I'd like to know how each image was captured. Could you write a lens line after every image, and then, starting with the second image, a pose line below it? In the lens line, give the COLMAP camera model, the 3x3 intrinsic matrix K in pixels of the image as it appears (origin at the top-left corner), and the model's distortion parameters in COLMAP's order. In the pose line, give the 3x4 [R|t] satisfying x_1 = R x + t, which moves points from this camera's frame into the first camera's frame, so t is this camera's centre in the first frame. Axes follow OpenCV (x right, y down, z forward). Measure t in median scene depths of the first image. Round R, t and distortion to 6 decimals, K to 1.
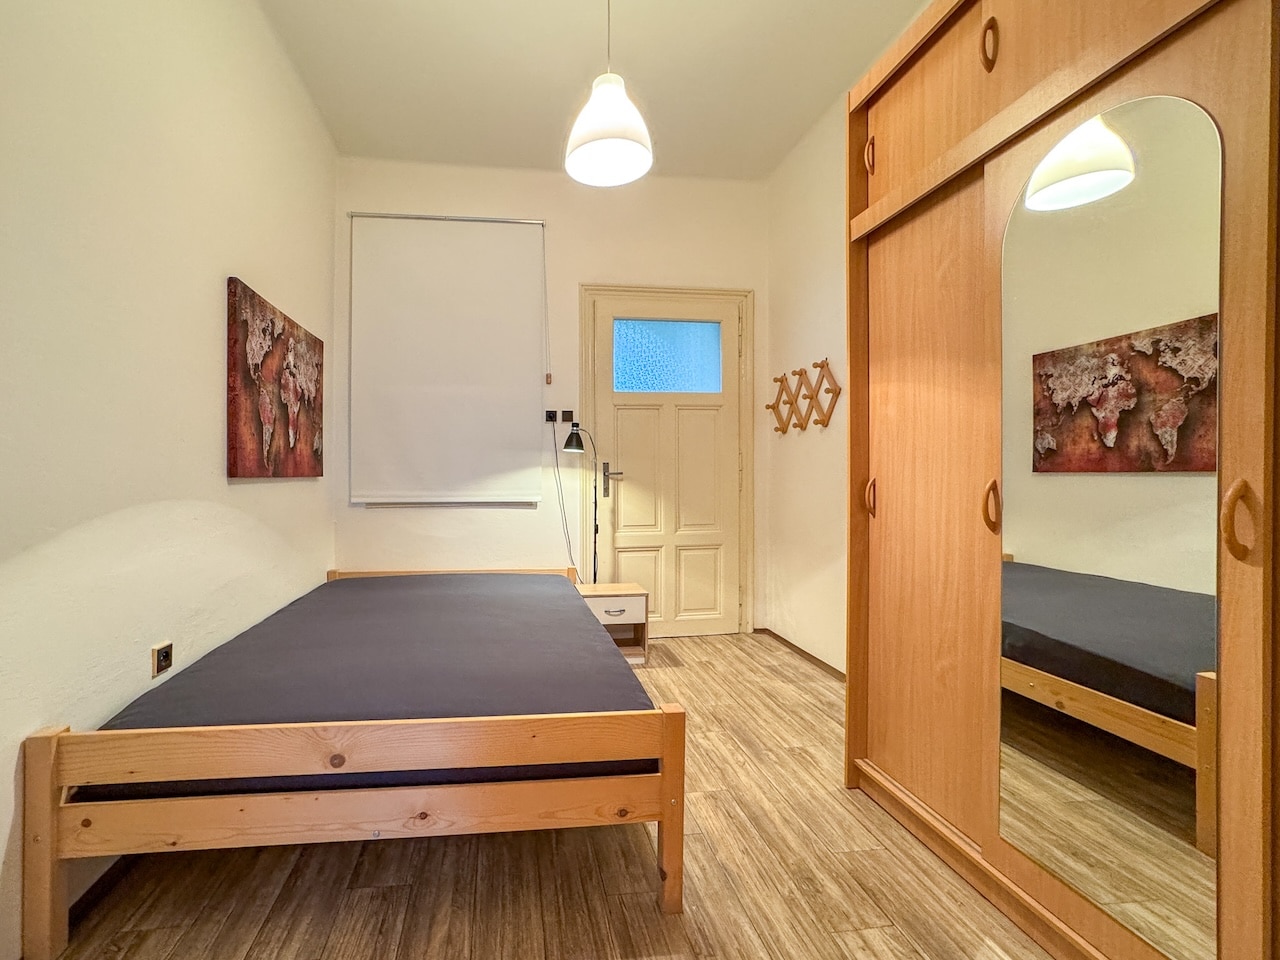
lens RADIAL K [[539.3, 0, 631.0], [0, 539.3, 486.4], [0, 0, 1]] dist [-0.039561, 0.017476]
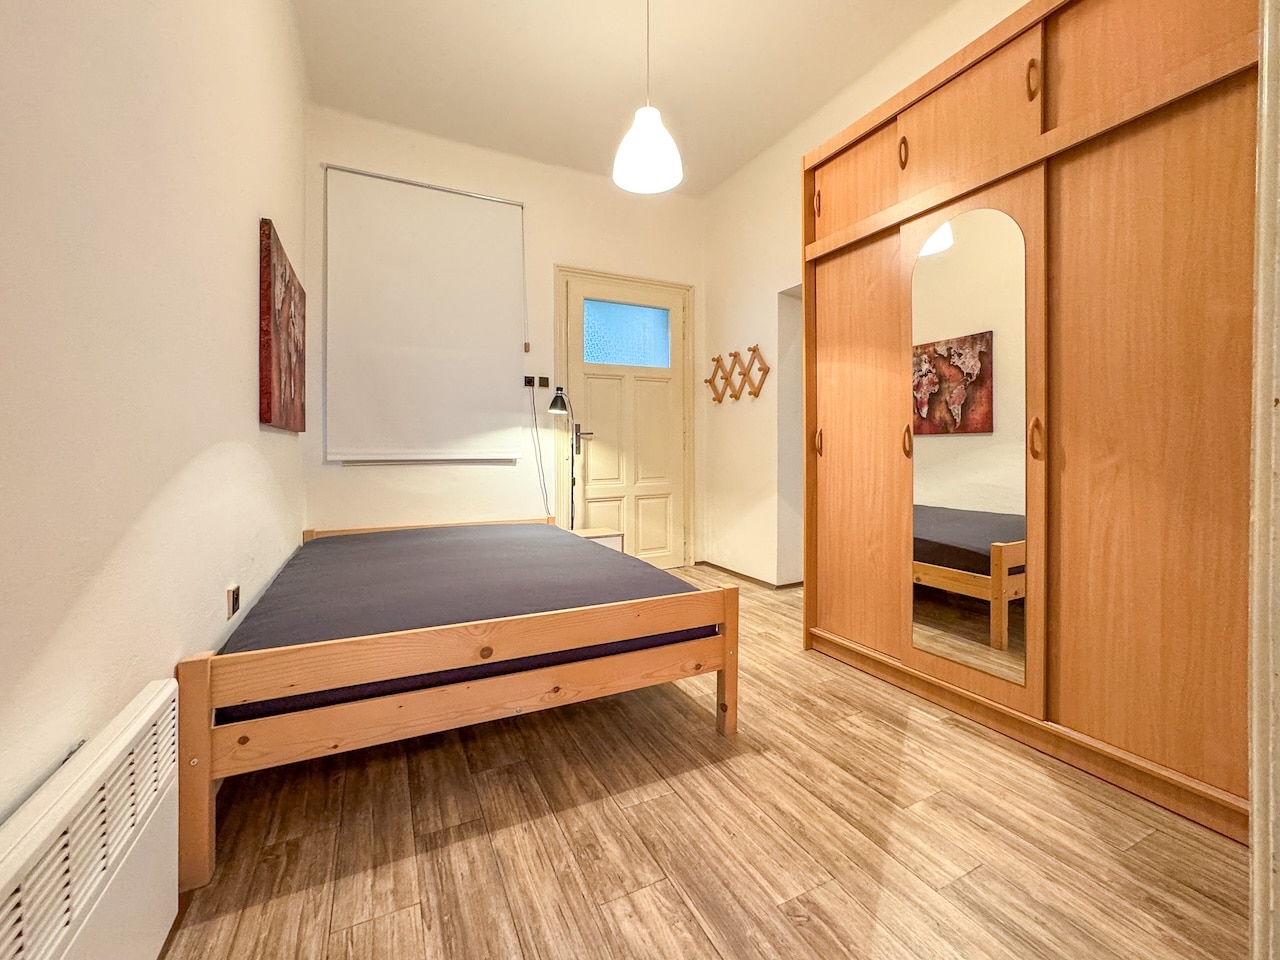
lens RADIAL K [[542.5, 0, 640.0], [0, 542.5, 480.0], [0, 0, 1]] dist [-0.055845, 0.034027]
pose [[0.937703, -0.017867, 0.346979, -0.371911], [0.014942, 0.999827, 0.011103, 0.073040], [-0.347117, -0.005227, 0.937807, -0.137232]]
